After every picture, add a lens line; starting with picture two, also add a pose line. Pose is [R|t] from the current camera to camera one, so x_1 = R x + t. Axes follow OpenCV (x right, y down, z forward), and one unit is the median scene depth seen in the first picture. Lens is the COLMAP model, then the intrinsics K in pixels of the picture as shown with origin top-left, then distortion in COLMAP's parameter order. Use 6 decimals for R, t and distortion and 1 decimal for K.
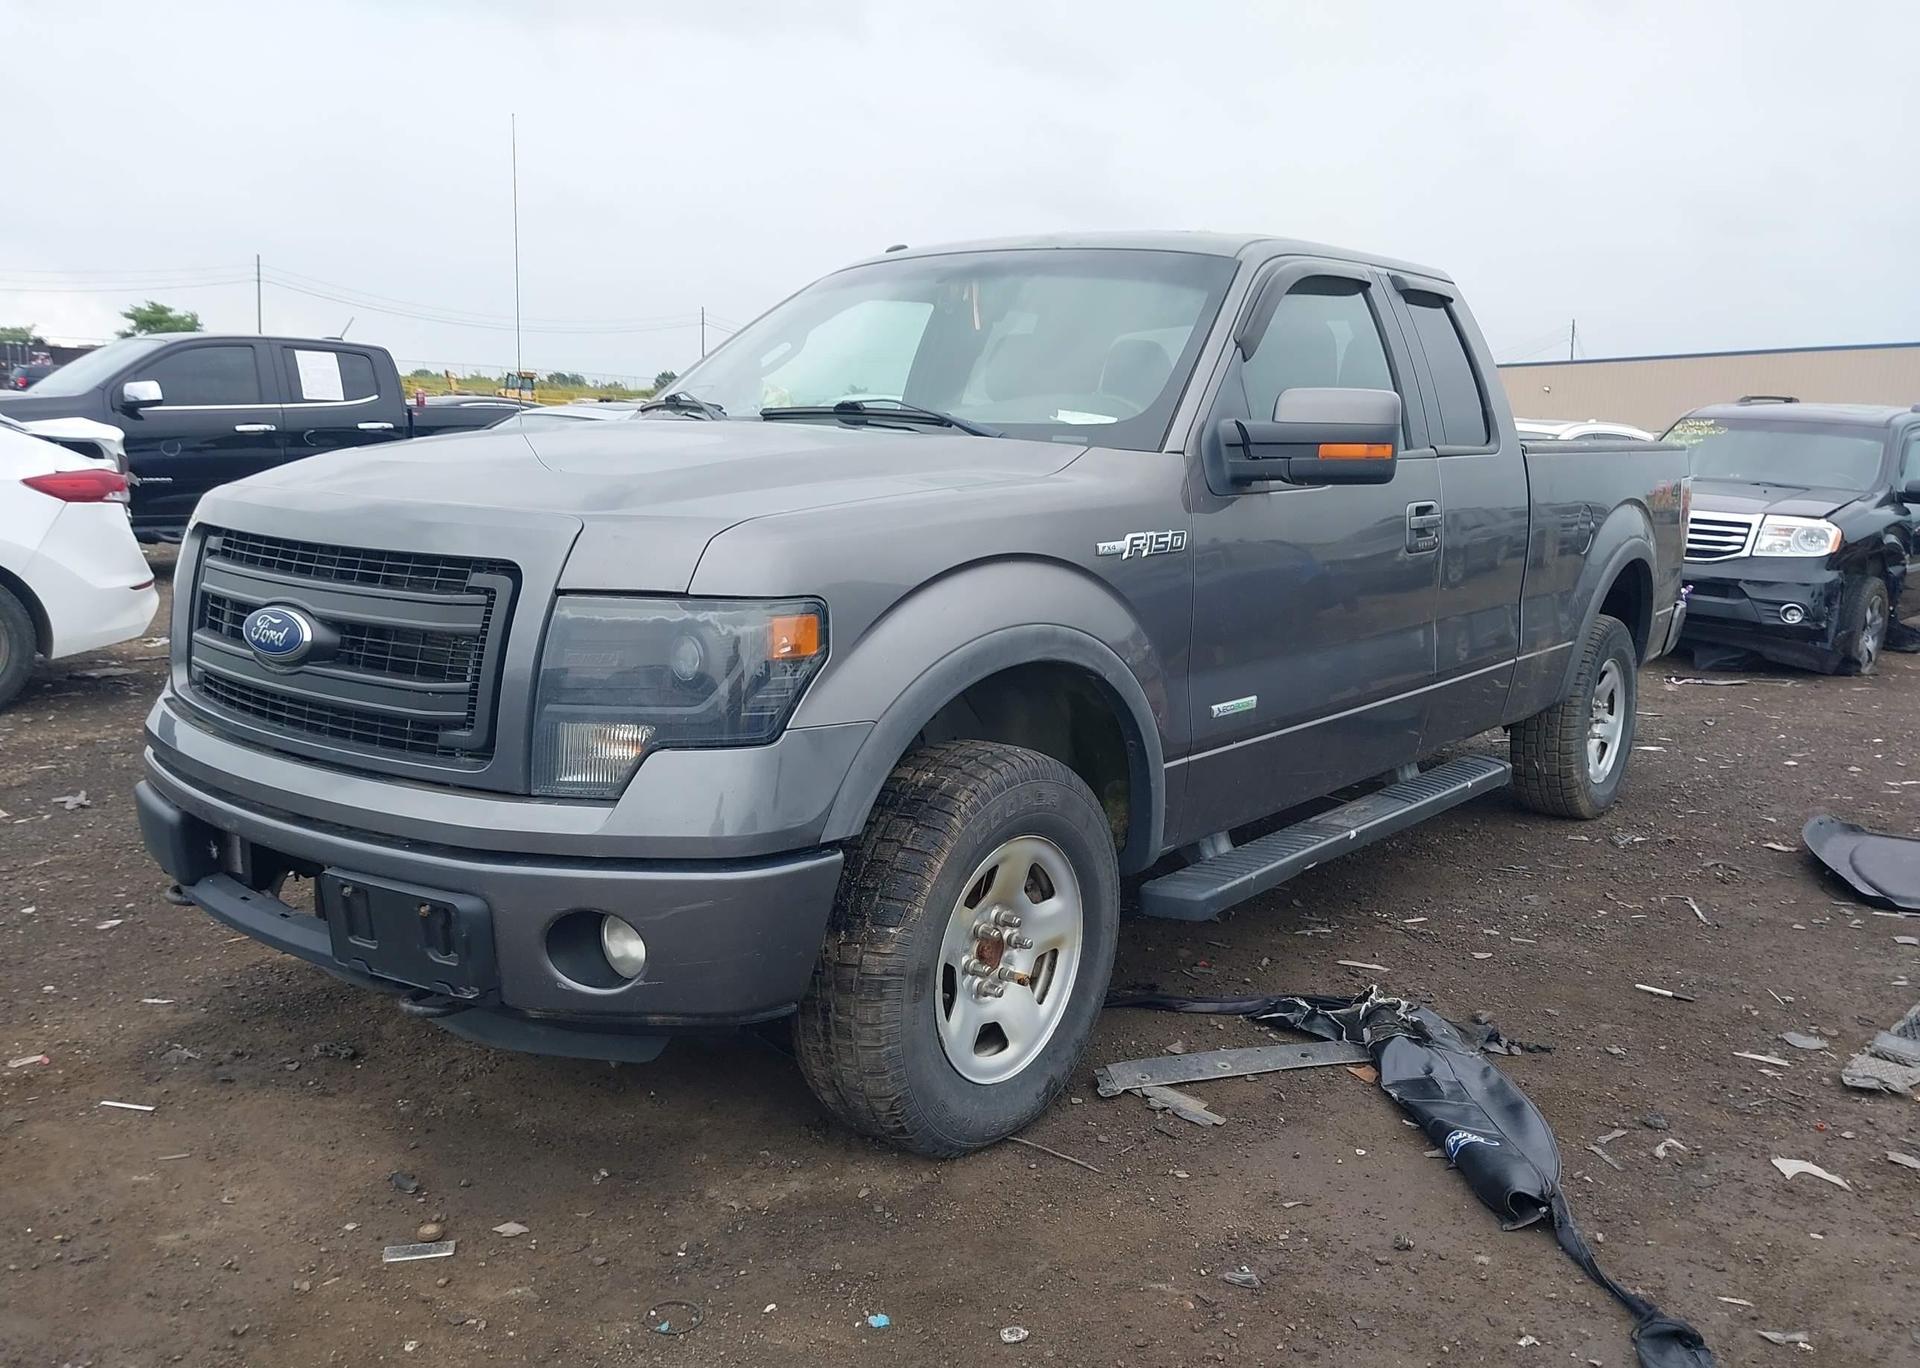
lens RADIAL K [[1469.7, 0, 965.4], [0, 1469.7, 730.1], [0, 0, 1]] dist [0.044960, -0.065717]
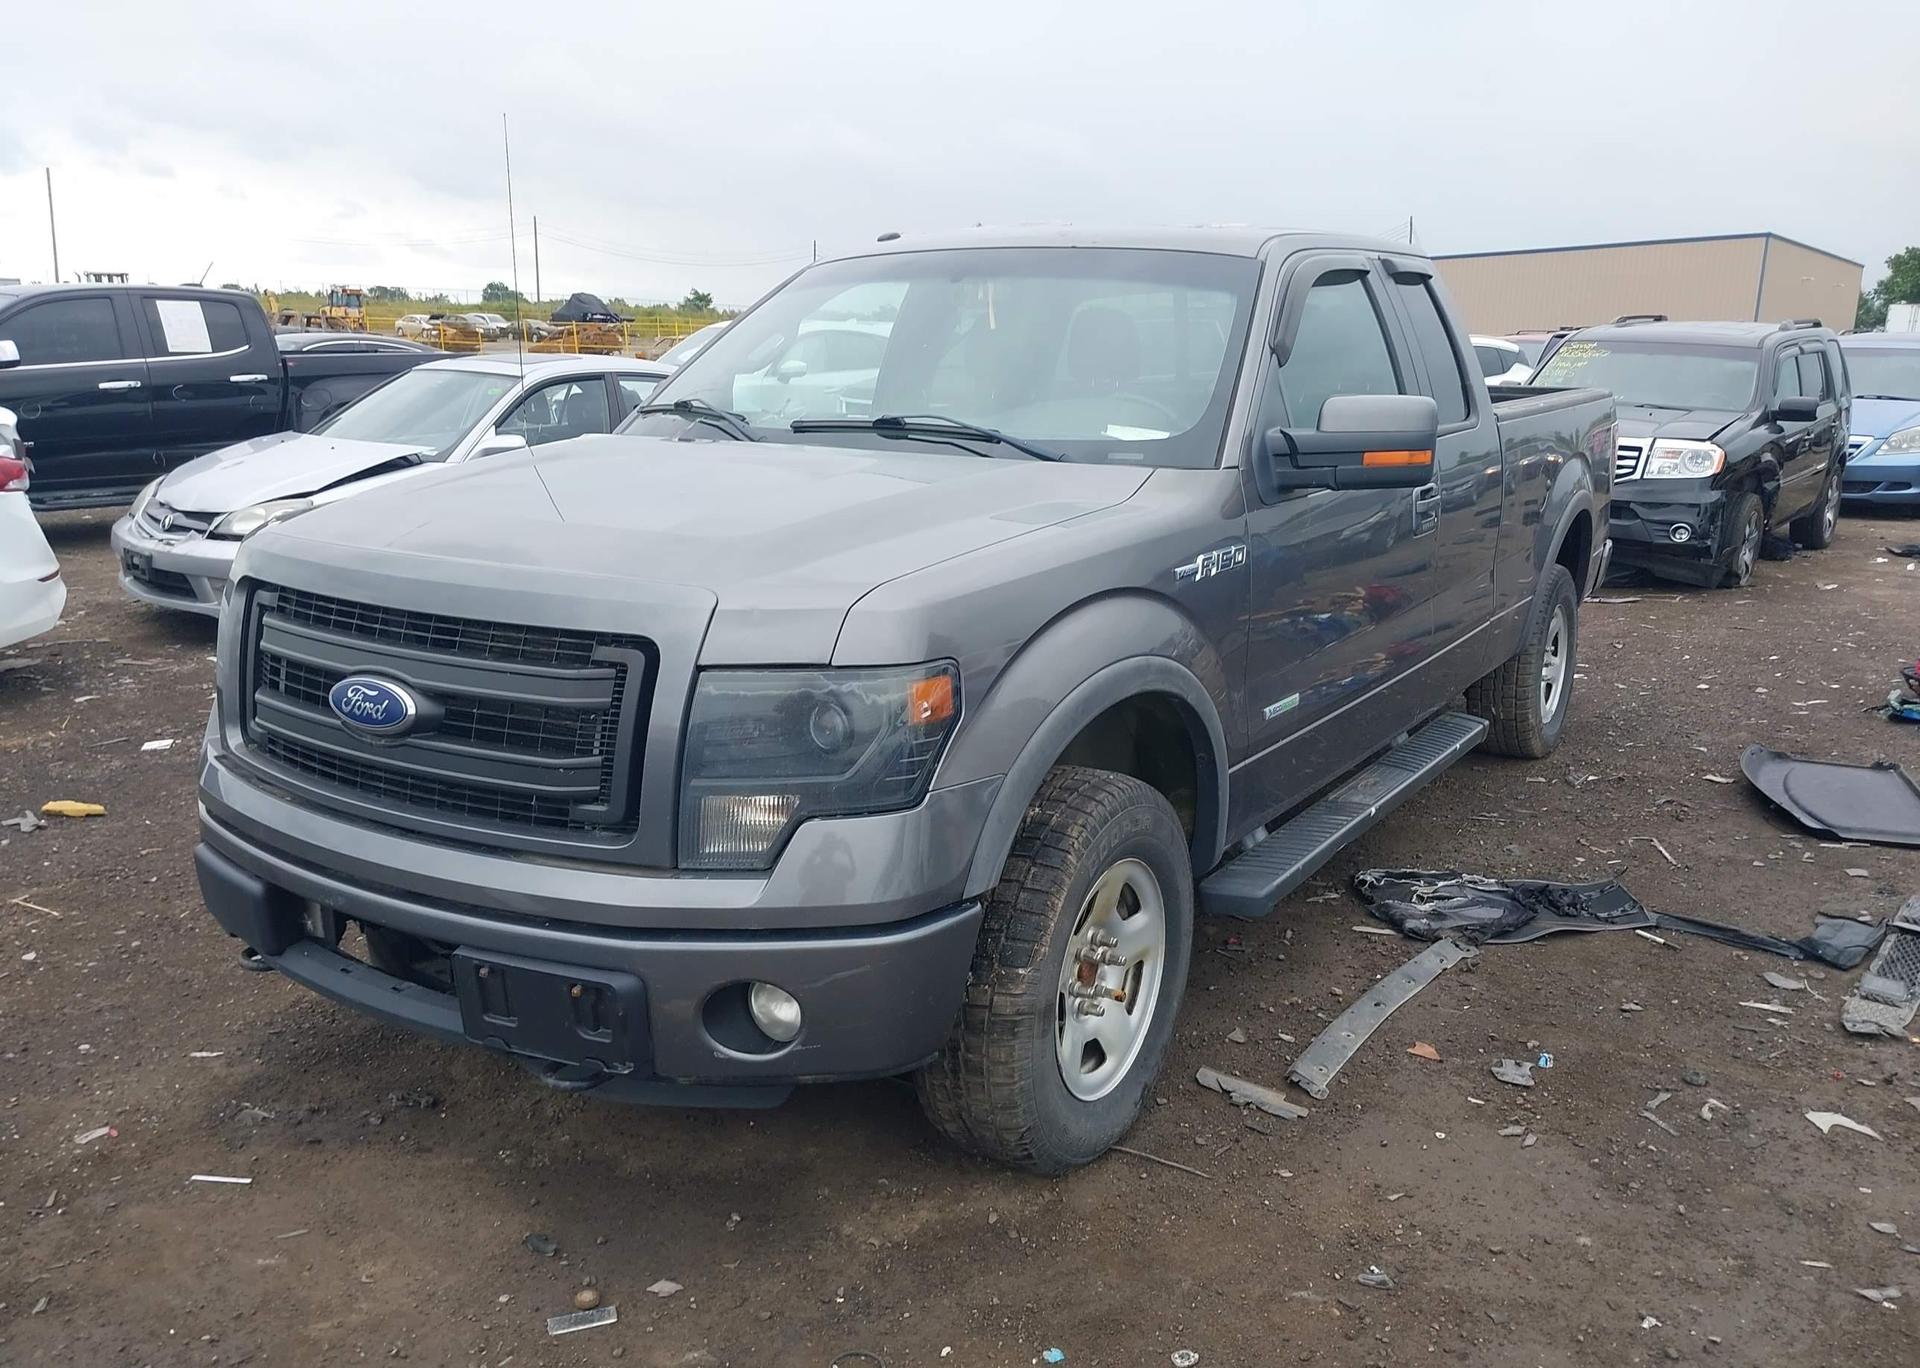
lens RADIAL K [[1460.8, 0, 969.8], [0, 1460.8, 723.7], [0, 0, 1]] dist [0.040629, -0.058516]
pose [[0.994642, -0.048677, 0.091197, -0.147149], [0.043400, 0.997315, 0.058980, -0.084140], [-0.093823, -0.054706, 0.994085, 0.000044]]
